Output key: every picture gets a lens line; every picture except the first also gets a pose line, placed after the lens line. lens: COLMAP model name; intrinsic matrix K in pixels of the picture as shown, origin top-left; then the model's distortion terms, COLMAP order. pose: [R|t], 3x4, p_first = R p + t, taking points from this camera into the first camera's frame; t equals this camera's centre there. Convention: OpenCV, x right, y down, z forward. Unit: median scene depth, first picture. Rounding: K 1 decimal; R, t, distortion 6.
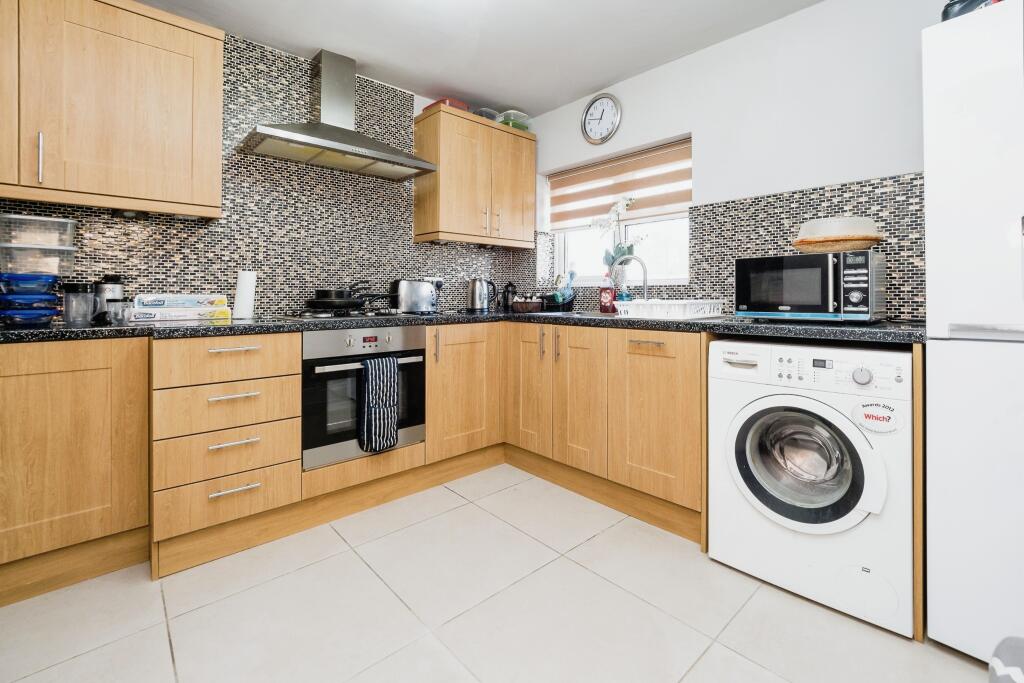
lens RADIAL K [[441.1, 0, 515.0], [0, 441.1, 290.7], [0, 0, 1]] dist [-0.002752, -0.000460]
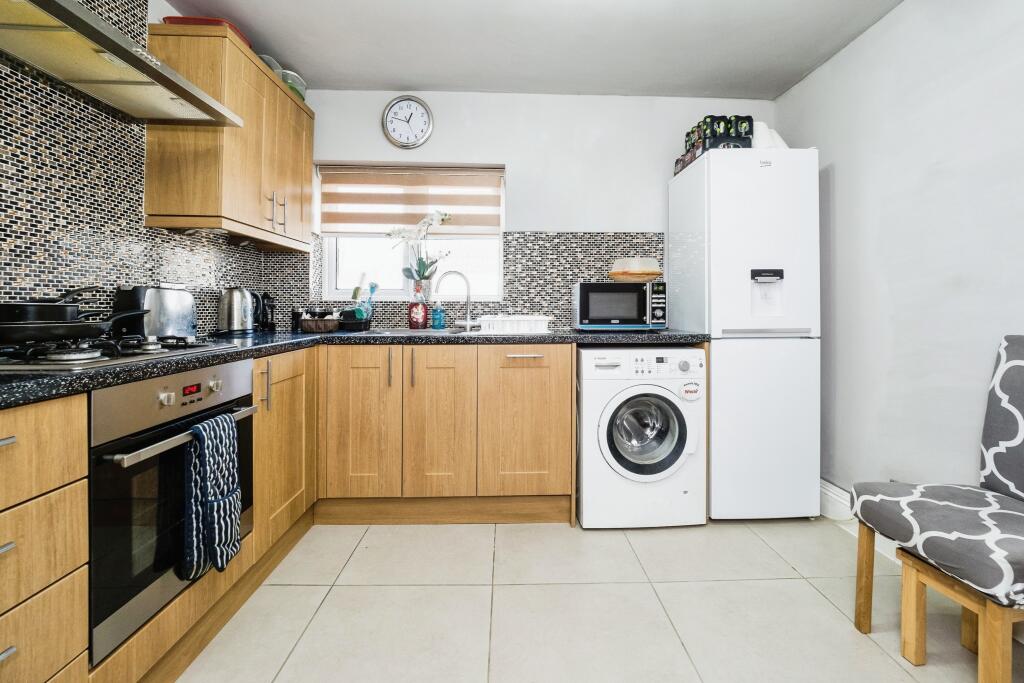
lens RADIAL K [[433.5, 0, 529.1], [0, 433.5, 307.1], [0, 0, 1]] dist [0.000738, -0.000896]
pose [[0.661546, 0.002364, 0.749901, -0.434324], [-0.010606, 0.999925, 0.006204, -0.007662], [-0.749830, -0.012058, 0.661521, 0.259389]]
